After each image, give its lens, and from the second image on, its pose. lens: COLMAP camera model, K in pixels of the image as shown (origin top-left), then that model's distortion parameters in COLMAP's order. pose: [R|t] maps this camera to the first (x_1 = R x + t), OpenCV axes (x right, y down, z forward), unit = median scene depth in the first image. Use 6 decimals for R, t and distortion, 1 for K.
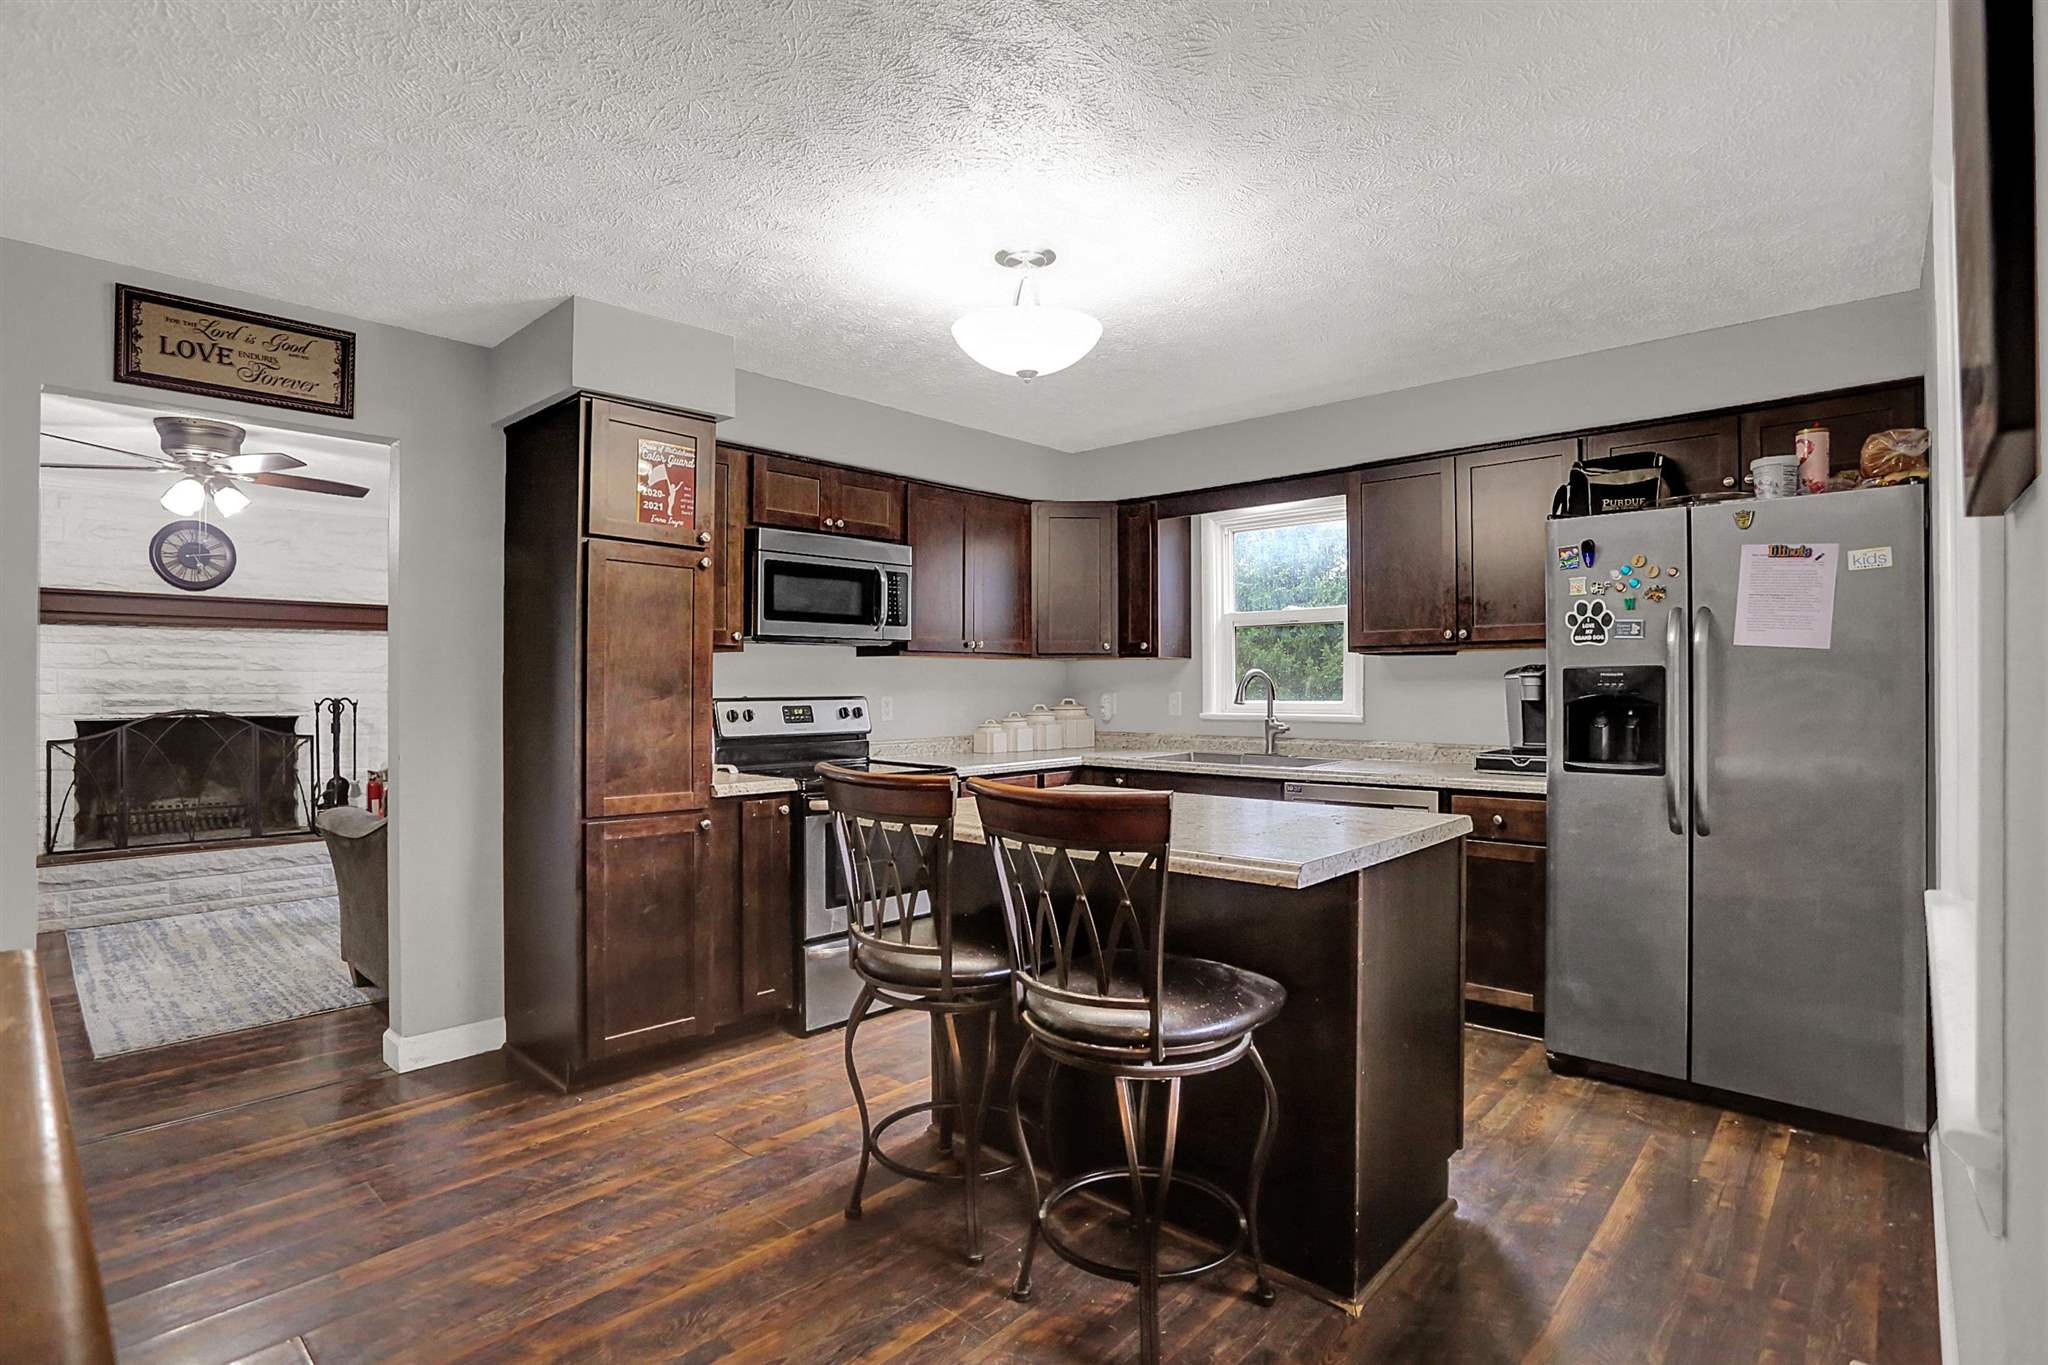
lens RADIAL K [[1018.9, 0, 978.3], [0, 1018.9, 668.0], [0, 0, 1]] dist [-0.061435, 0.035406]
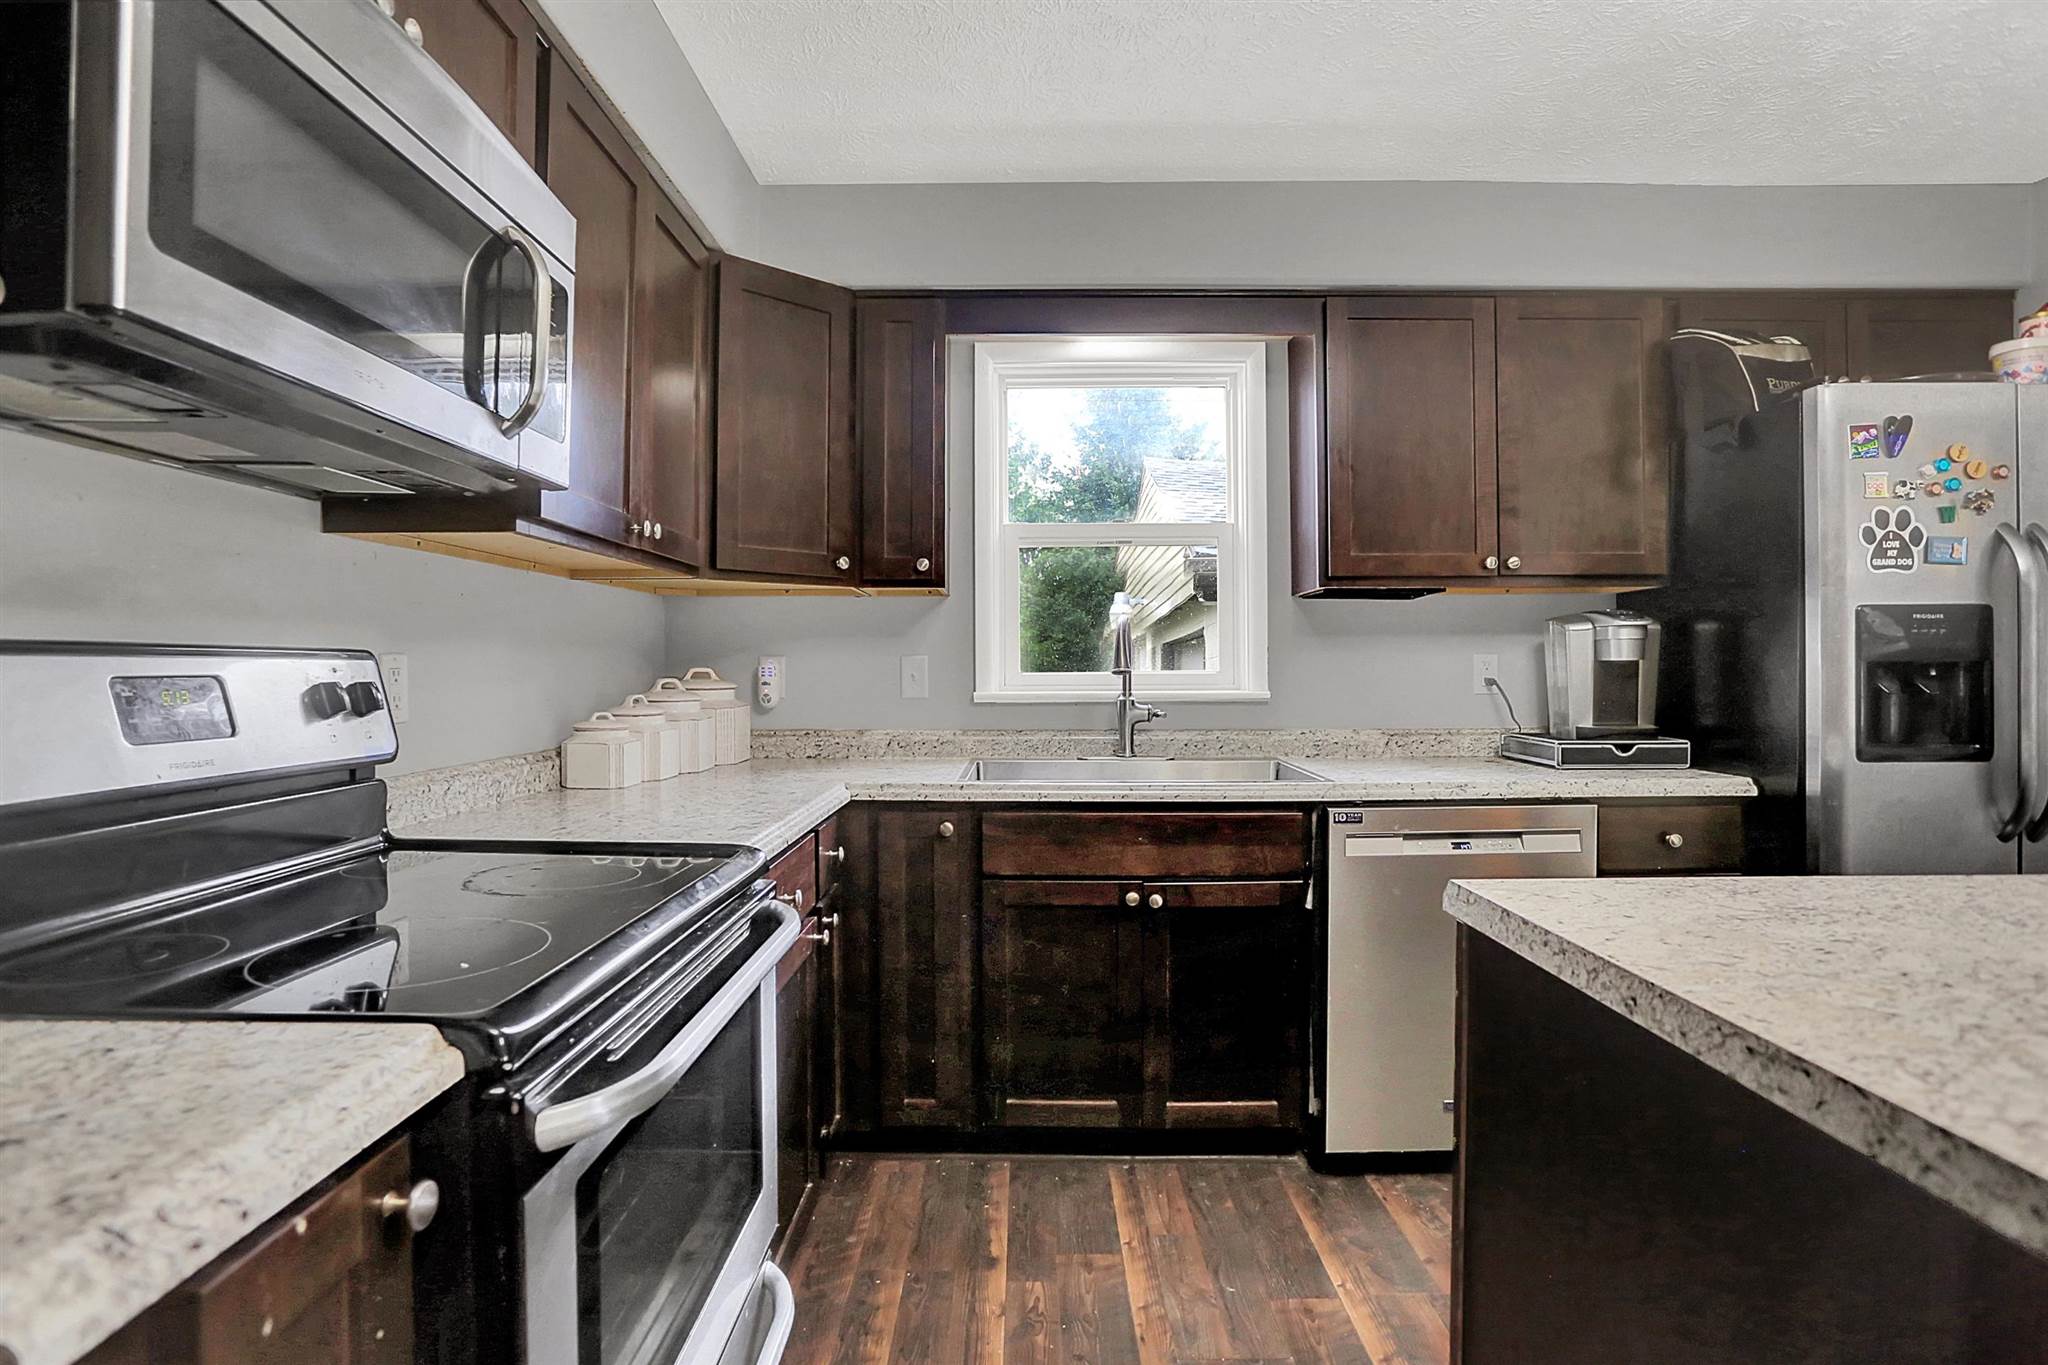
lens RADIAL K [[1039.2, 0, 988.3], [0, 1039.2, 681.7], [0, 0, 1]] dist [-0.077393, 0.035253]
pose [[0.721542, -0.006109, 0.692344, -0.248057], [-0.011826, 0.999706, 0.021146, 0.036505], [-0.692270, -0.023446, 0.721258, 0.793035]]
